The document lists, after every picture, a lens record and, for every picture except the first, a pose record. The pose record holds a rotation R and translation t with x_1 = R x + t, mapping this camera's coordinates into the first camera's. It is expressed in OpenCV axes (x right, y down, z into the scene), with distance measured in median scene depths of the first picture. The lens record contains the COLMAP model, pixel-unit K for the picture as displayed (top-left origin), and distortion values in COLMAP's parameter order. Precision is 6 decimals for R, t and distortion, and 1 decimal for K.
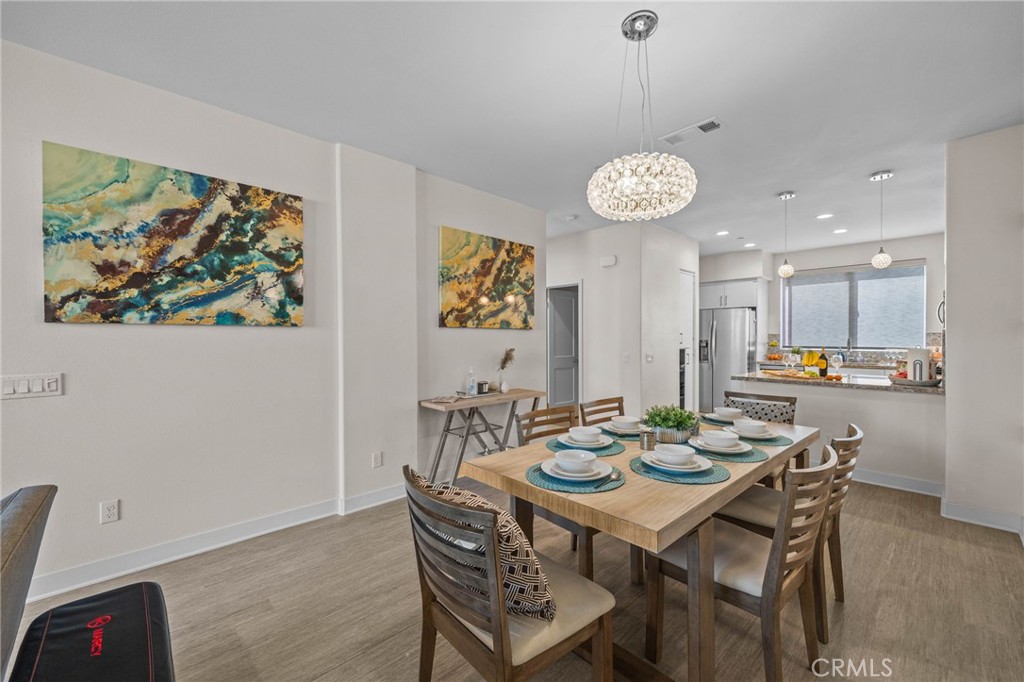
lens RADIAL K [[416.0, 0, 516.2], [0, 416.0, 343.6], [0, 0, 1]] dist [-0.006607, 0.000198]
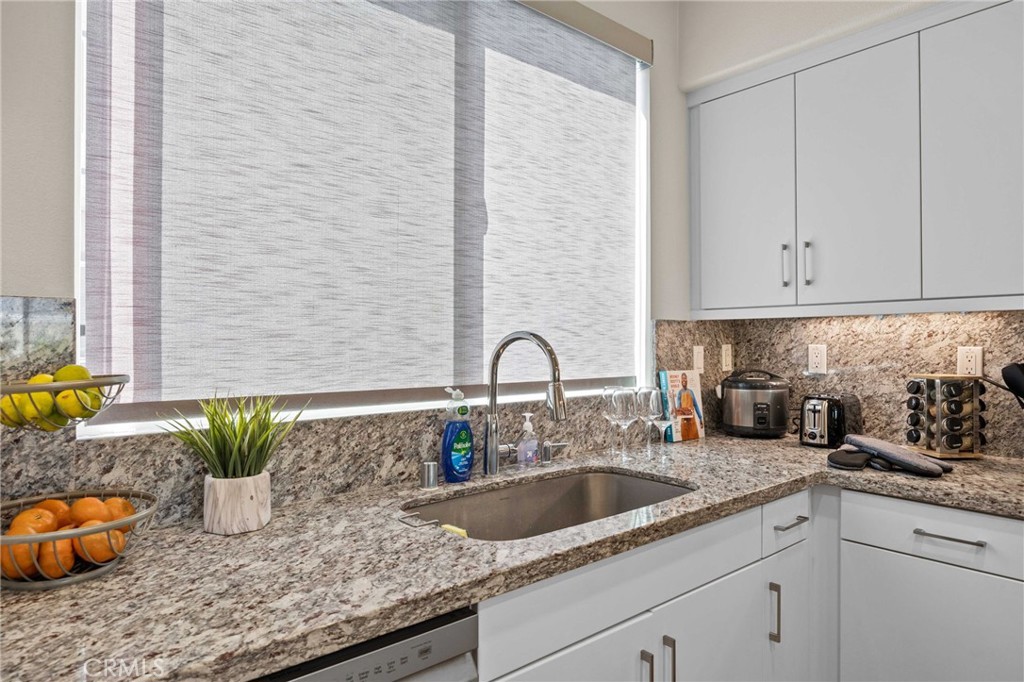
lens RADIAL K [[631.9, 0, 519.5], [0, 631.9, 341.8], [0, 0, 1]] dist [-0.010384, 0.003111]
pose [[0.055168, -0.002056, 0.998475, 0.520965], [0.016393, 0.999865, 0.001153, -0.011467], [-0.998343, 0.016304, 0.055194, 0.958328]]
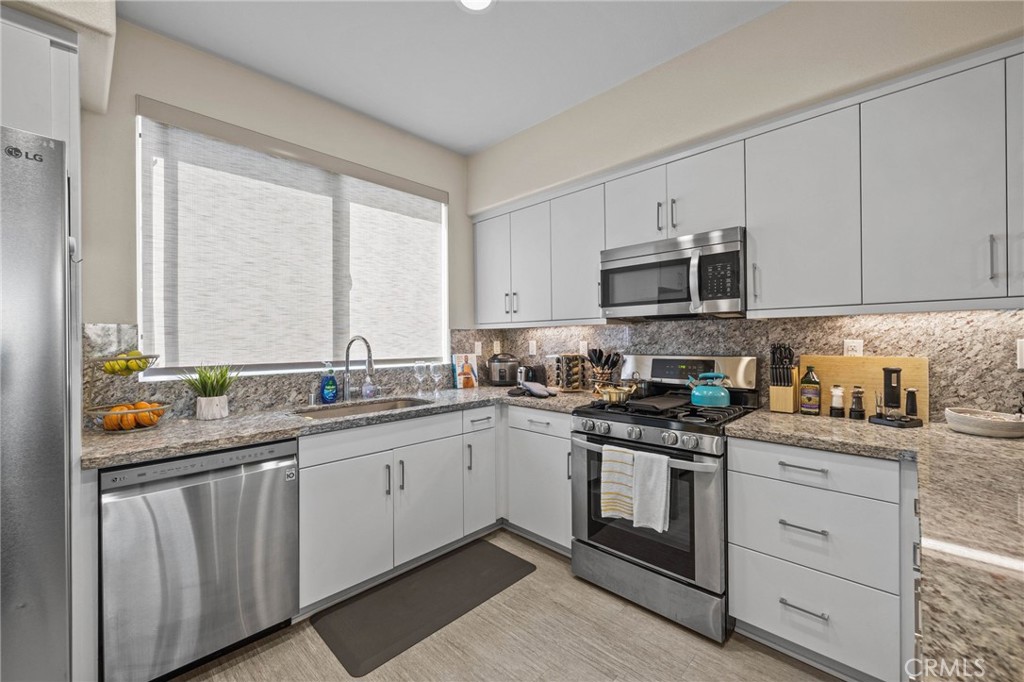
lens RADIAL K [[416.0, 0, 517.9], [0, 416.0, 343.1], [0, 0, 1]] dist [-0.006607, 0.000198]
pose [[-0.045684, -0.009227, 0.998913, 0.392173], [0.022515, 0.999694, 0.010264, -0.009445], [-0.998702, 0.022960, -0.045462, 0.842461]]
